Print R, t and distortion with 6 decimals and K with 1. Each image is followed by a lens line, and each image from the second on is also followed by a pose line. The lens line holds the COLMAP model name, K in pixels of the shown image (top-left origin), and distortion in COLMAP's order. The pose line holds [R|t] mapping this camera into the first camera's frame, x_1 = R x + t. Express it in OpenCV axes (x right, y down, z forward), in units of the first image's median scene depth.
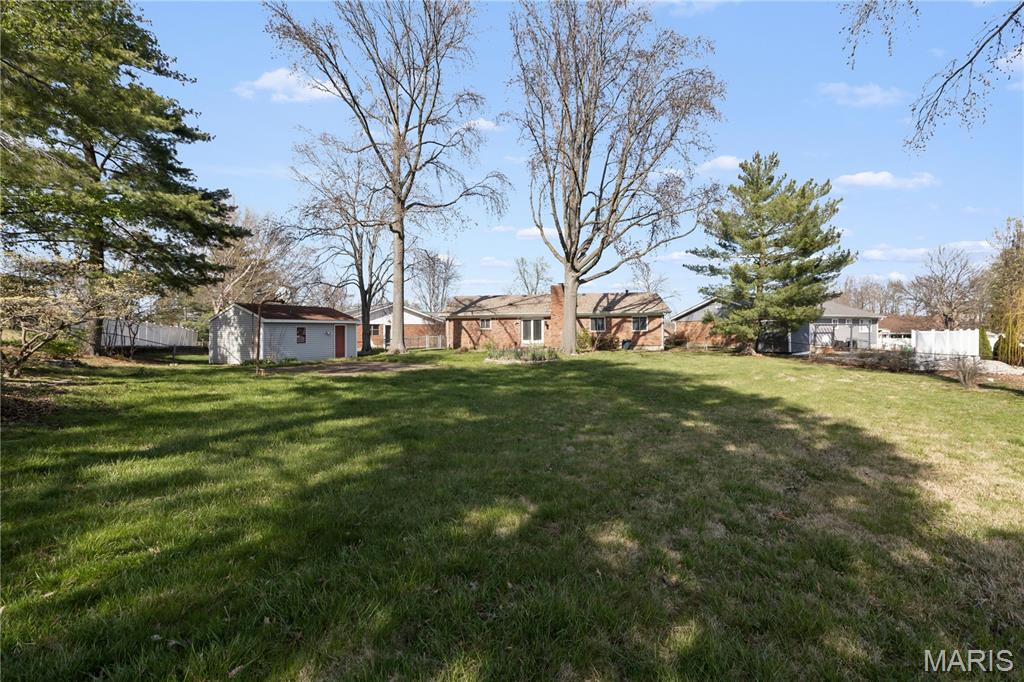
lens RADIAL K [[475.9, 0, 515.4], [0, 475.9, 335.0], [0, 0, 1]] dist [0.000642, -0.001126]
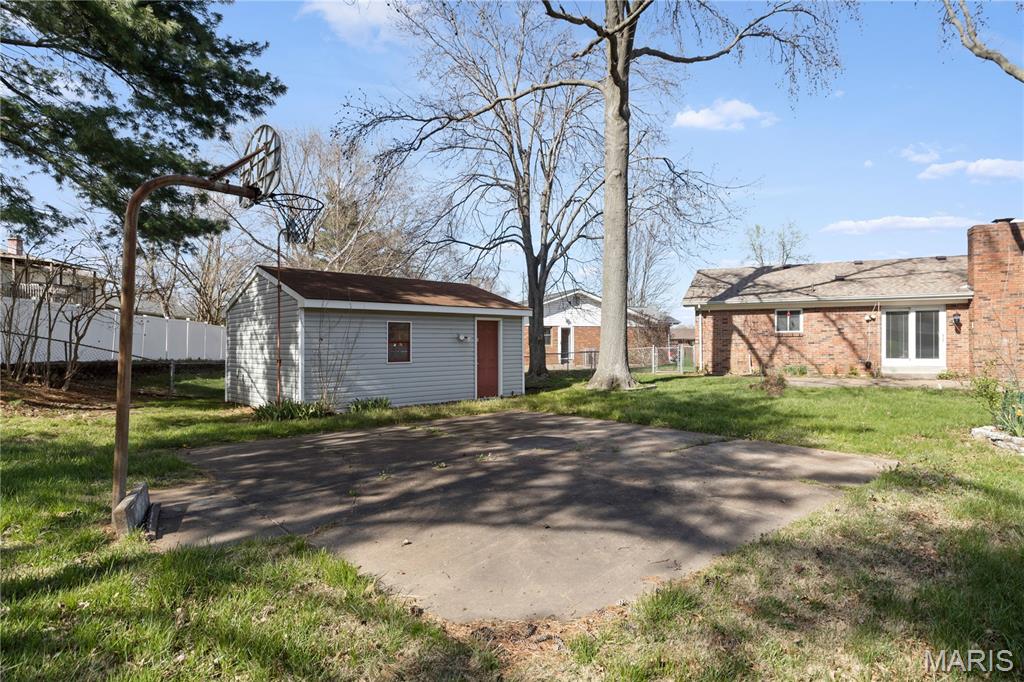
lens RADIAL K [[626.5, 0, 511.6], [0, 626.5, 340.8], [0, 0, 1]] dist [0.005316, 0.000435]
pose [[0.951021, 0.005727, -0.309073, -0.132284], [-0.008676, 0.999929, -0.008169, 0.002459], [0.309004, 0.010451, 0.951003, 0.356742]]
